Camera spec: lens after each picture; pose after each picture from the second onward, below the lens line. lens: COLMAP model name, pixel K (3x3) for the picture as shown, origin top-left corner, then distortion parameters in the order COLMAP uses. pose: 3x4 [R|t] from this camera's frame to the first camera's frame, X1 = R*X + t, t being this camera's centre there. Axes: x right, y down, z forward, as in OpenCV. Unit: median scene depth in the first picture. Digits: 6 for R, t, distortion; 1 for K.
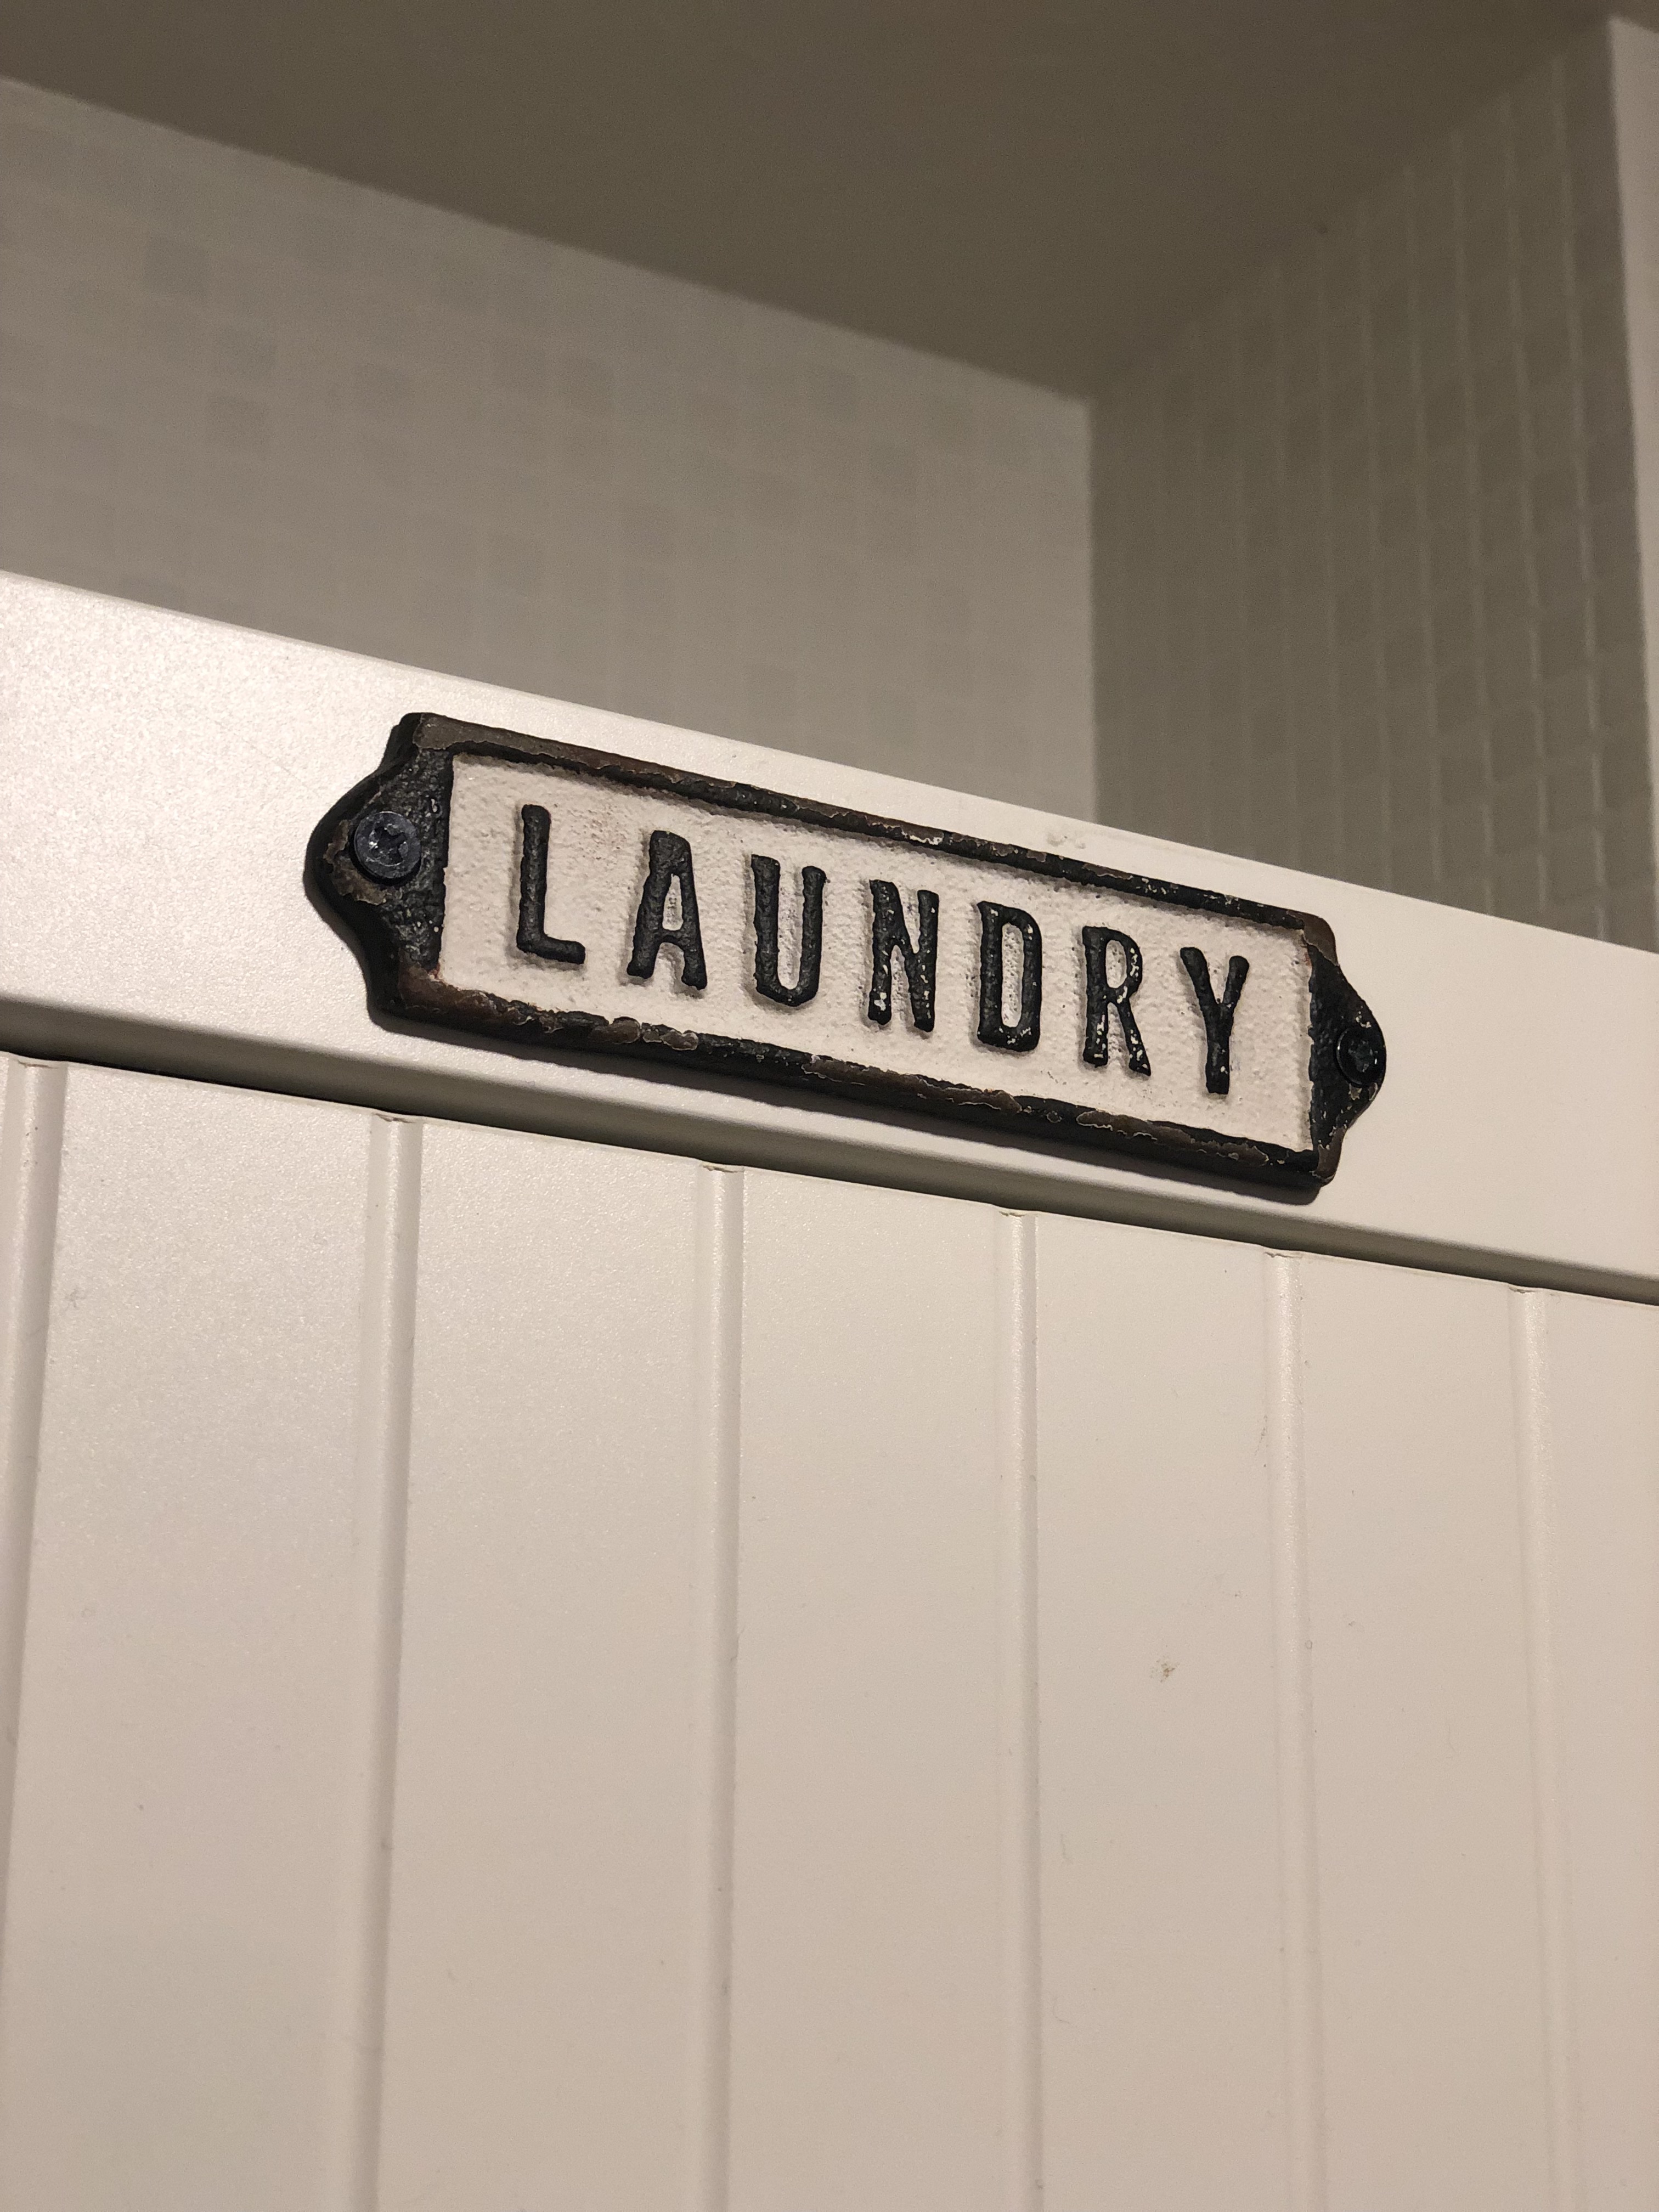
lens RADIAL K [[3357.3, 0, 829.8], [0, 3357.3, 1106.4], [0, 0, 1]] dist [0.002151, 0.000000]
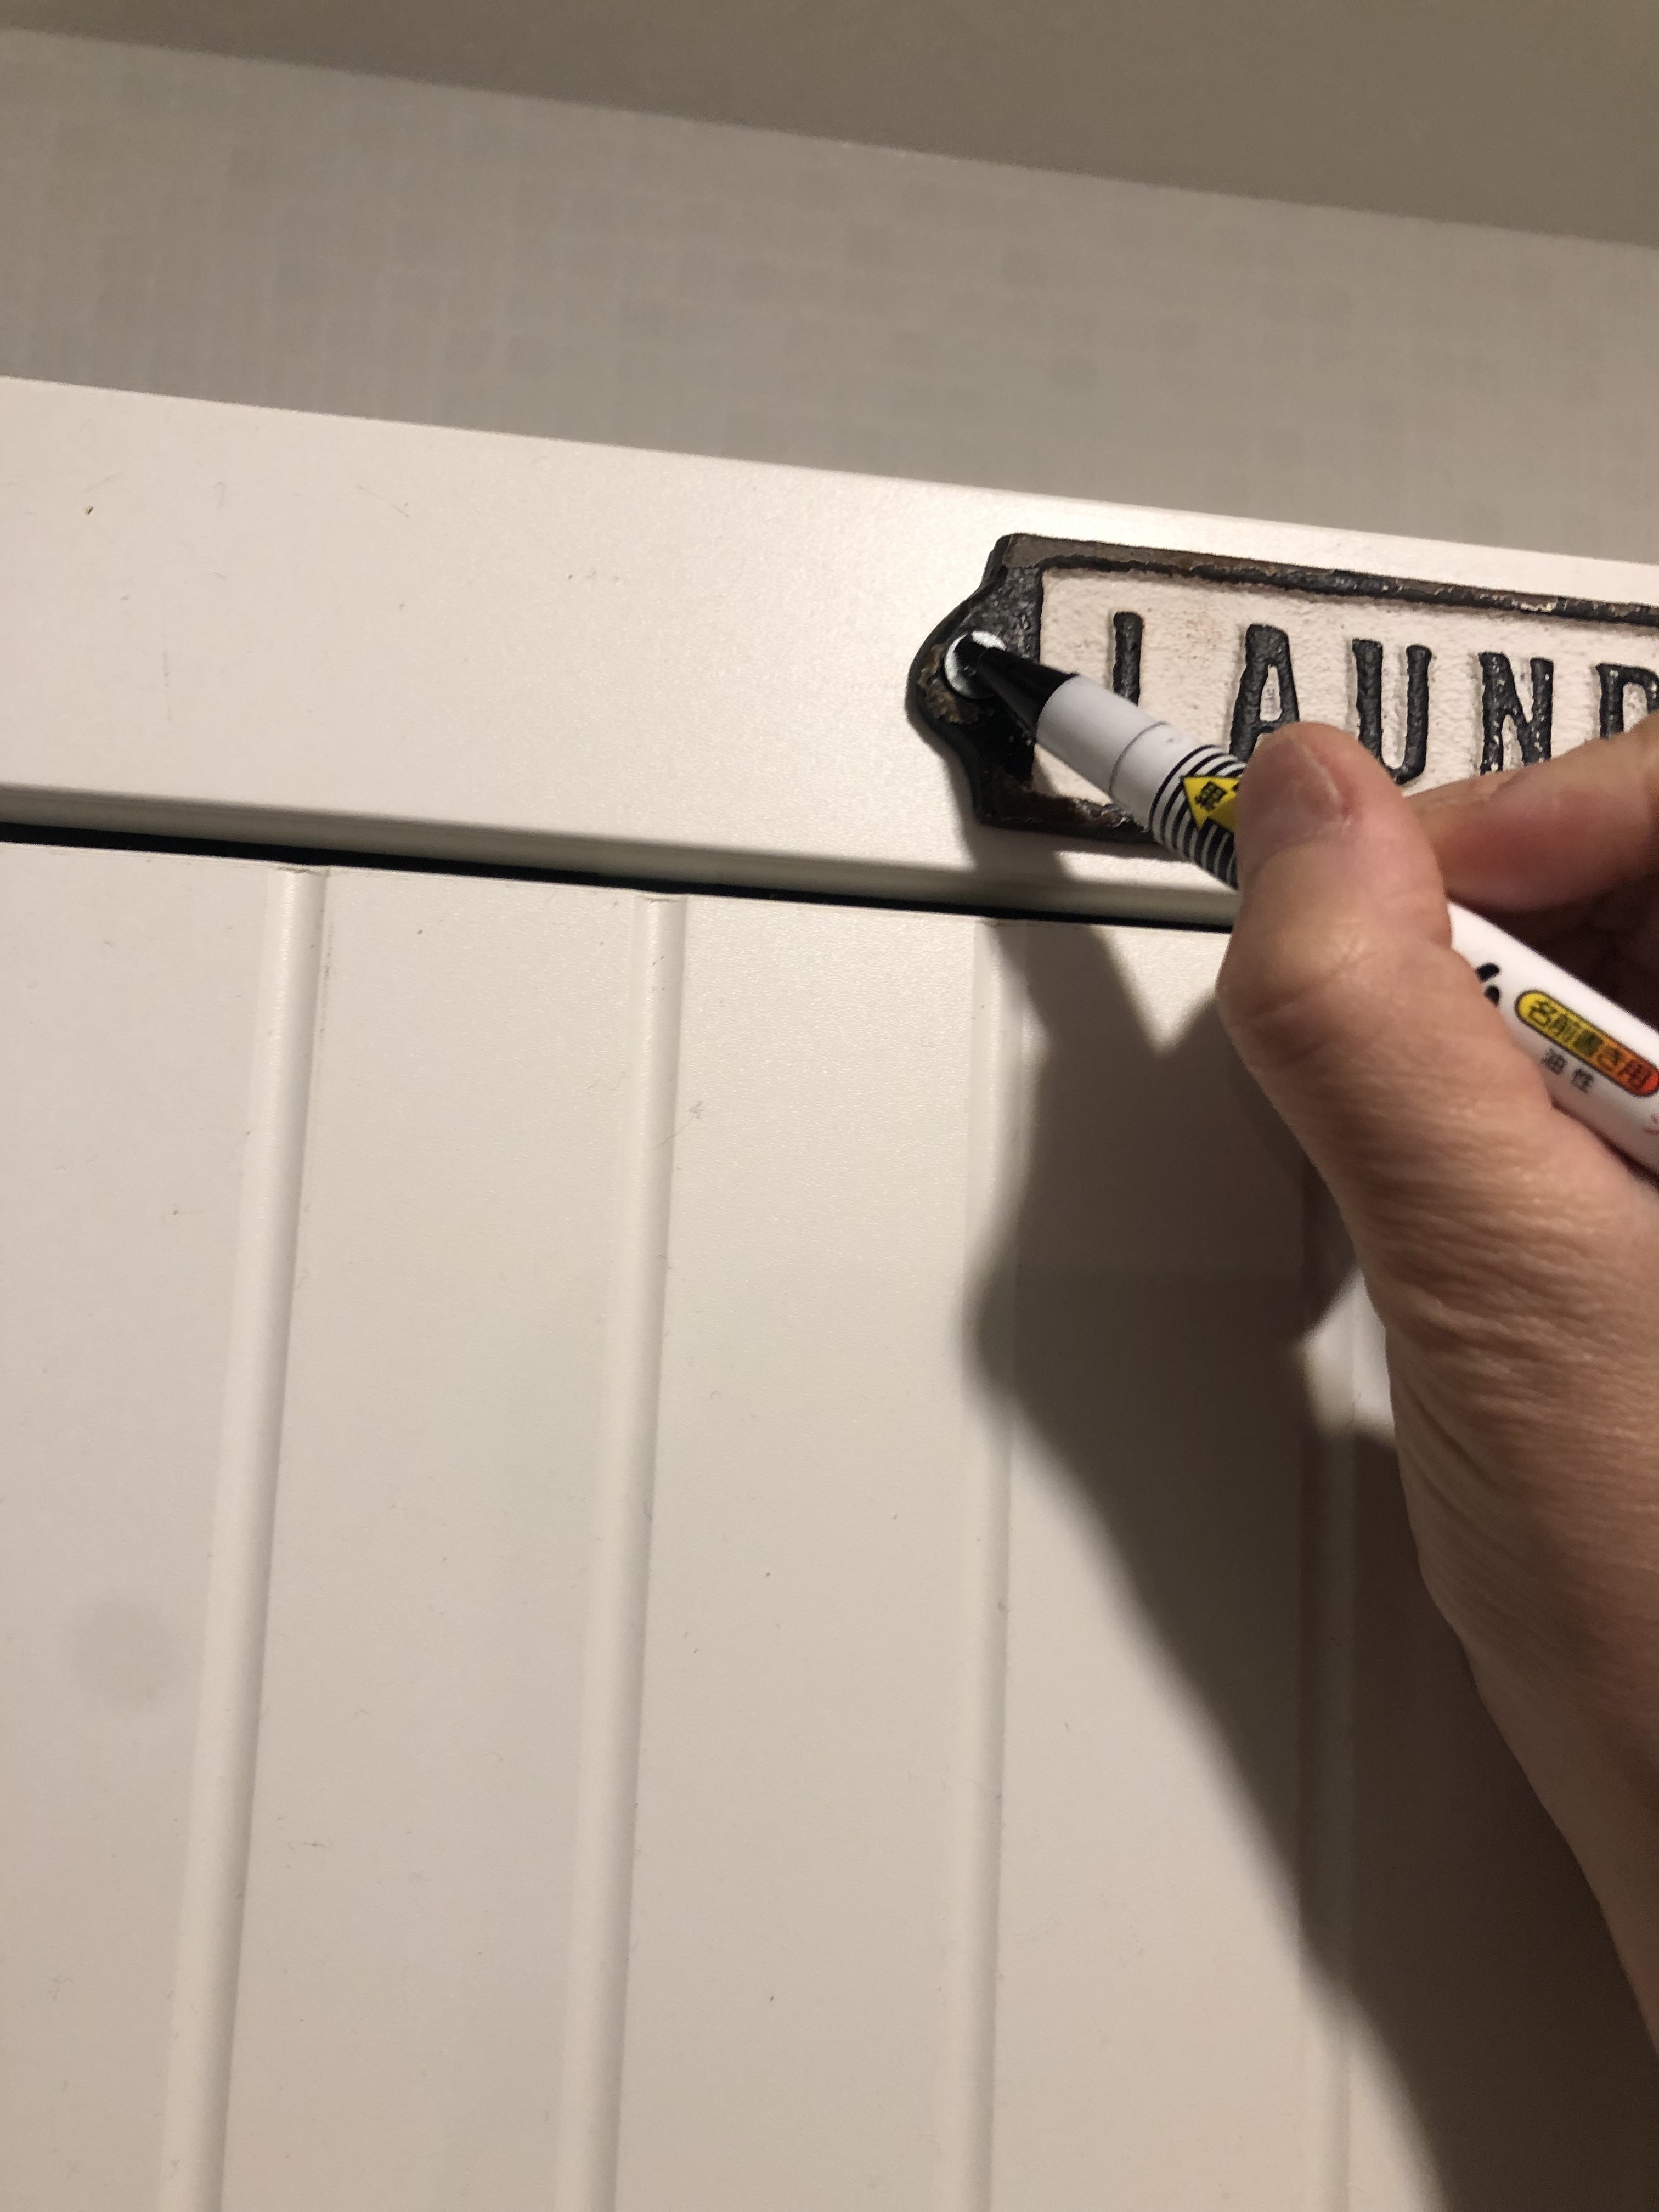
lens RADIAL K [[1962.8, 0, 829.8], [0, 1962.8, 1105.9], [0, 0, 1]] dist [-0.009580, -0.023799]
pose [[0.930000, -0.020818, -0.366970, 0.045275], [0.068992, 0.990536, 0.118653, -0.015896], [0.361027, -0.135666, 0.922634, 0.374149]]
